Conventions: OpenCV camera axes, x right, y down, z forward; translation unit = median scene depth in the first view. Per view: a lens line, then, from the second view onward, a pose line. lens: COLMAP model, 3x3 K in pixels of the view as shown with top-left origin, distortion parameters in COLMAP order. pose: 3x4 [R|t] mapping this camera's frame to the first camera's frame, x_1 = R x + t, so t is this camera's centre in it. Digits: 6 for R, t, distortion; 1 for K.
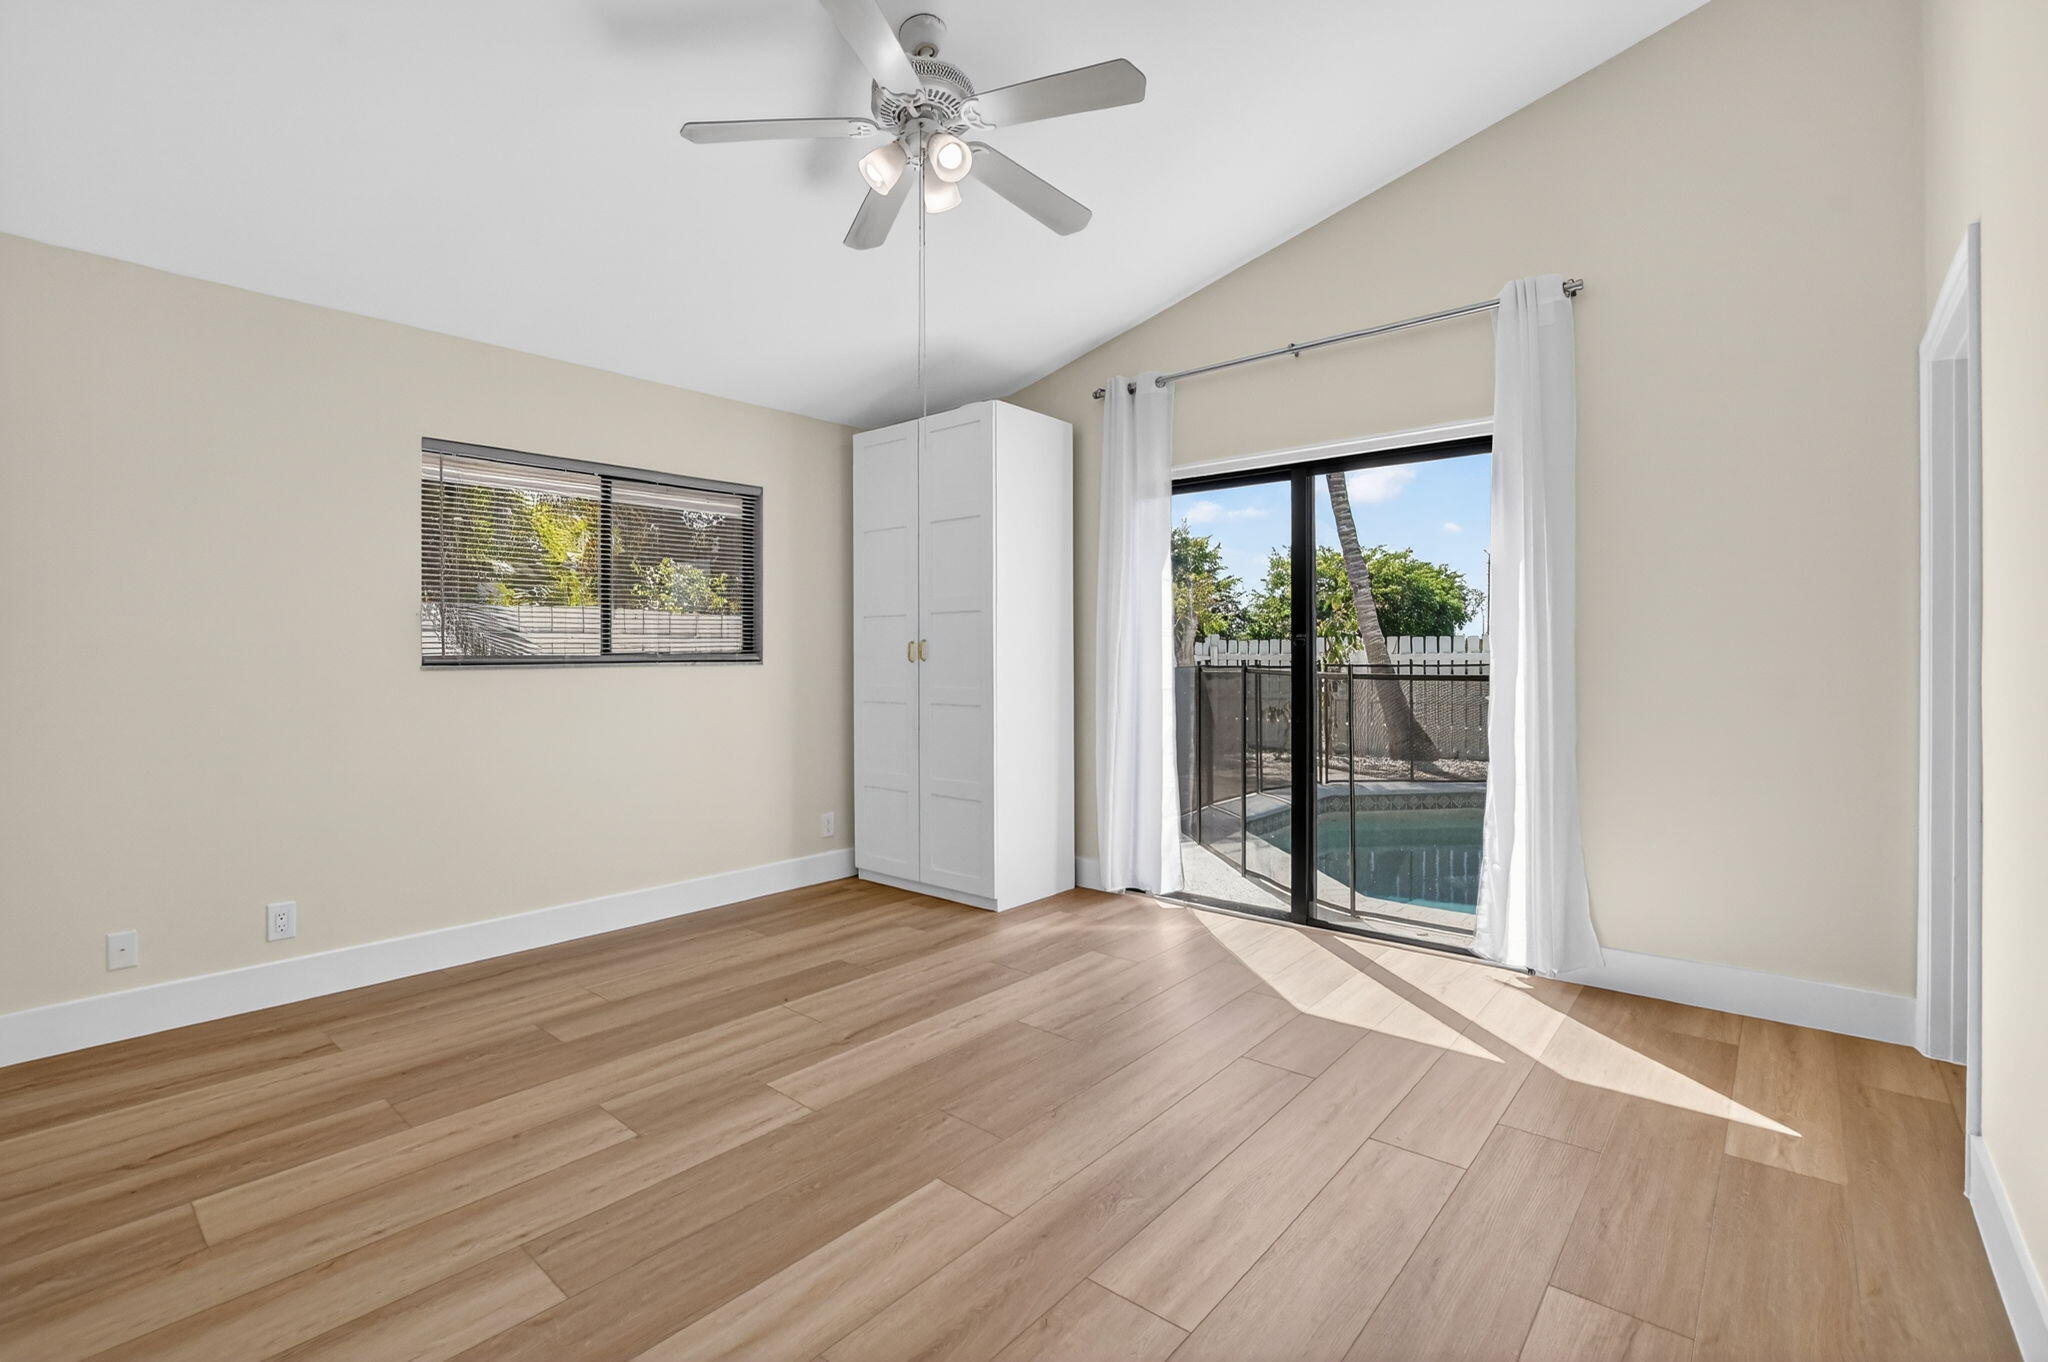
lens RADIAL K [[925.7, 0, 1018.6], [0, 925.7, 672.1], [0, 0, 1]] dist [-0.030997, -0.000244]
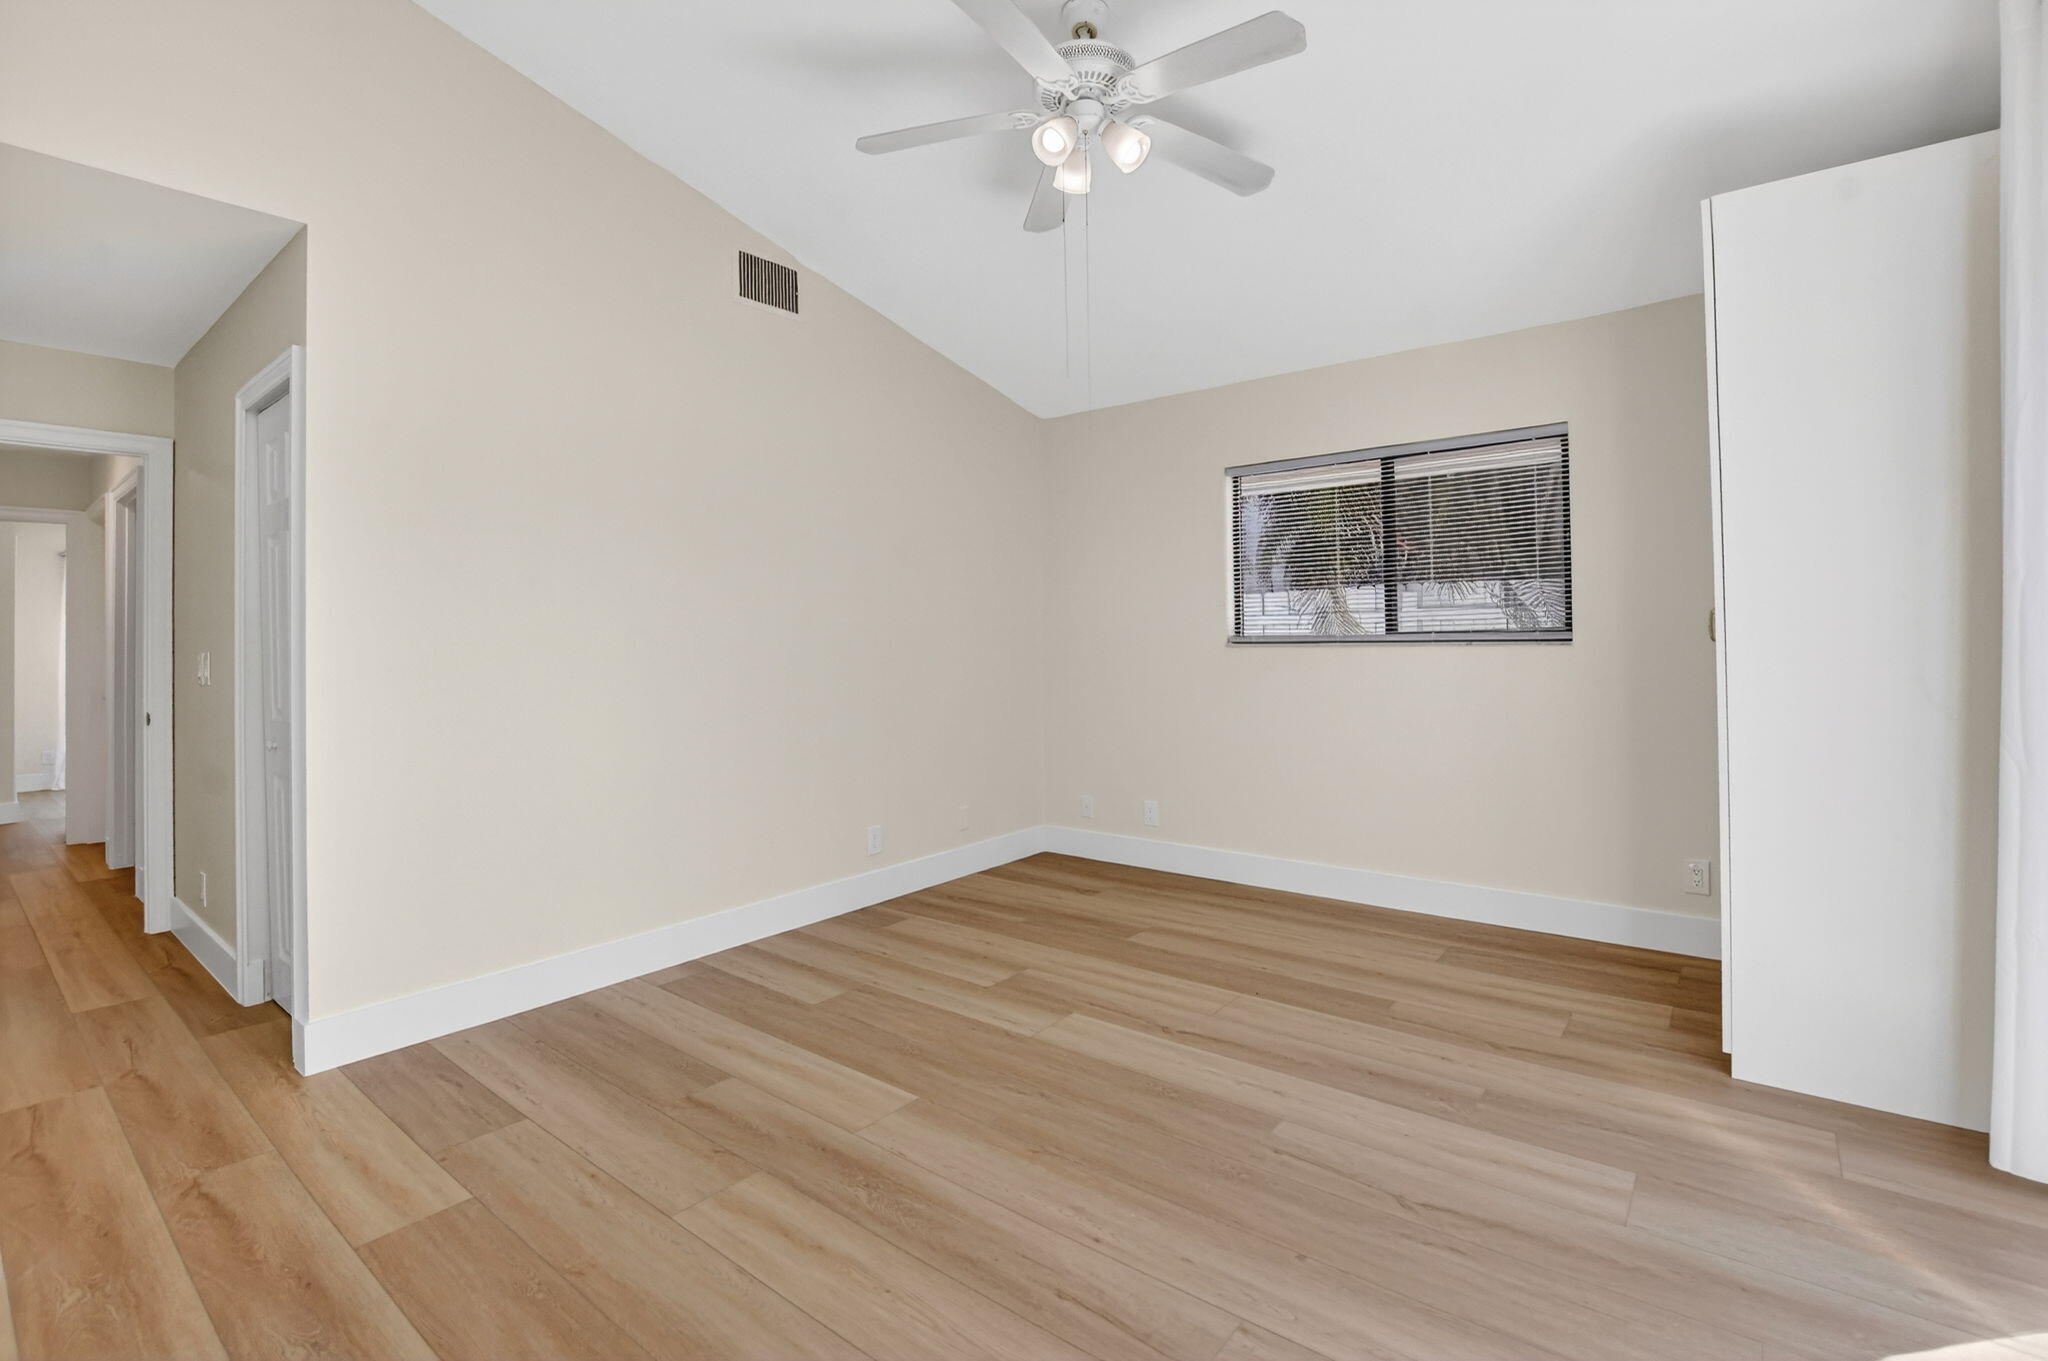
lens RADIAL K [[925.7, 0, 1018.5], [0, 925.7, 675.8], [0, 0, 1]] dist [-0.030997, -0.000244]
pose [[0.030693, 0.043388, -0.998587, 0.724174], [-0.003287, 0.999056, 0.043308, -0.020764], [0.999523, 0.001953, 0.030806, 0.750004]]
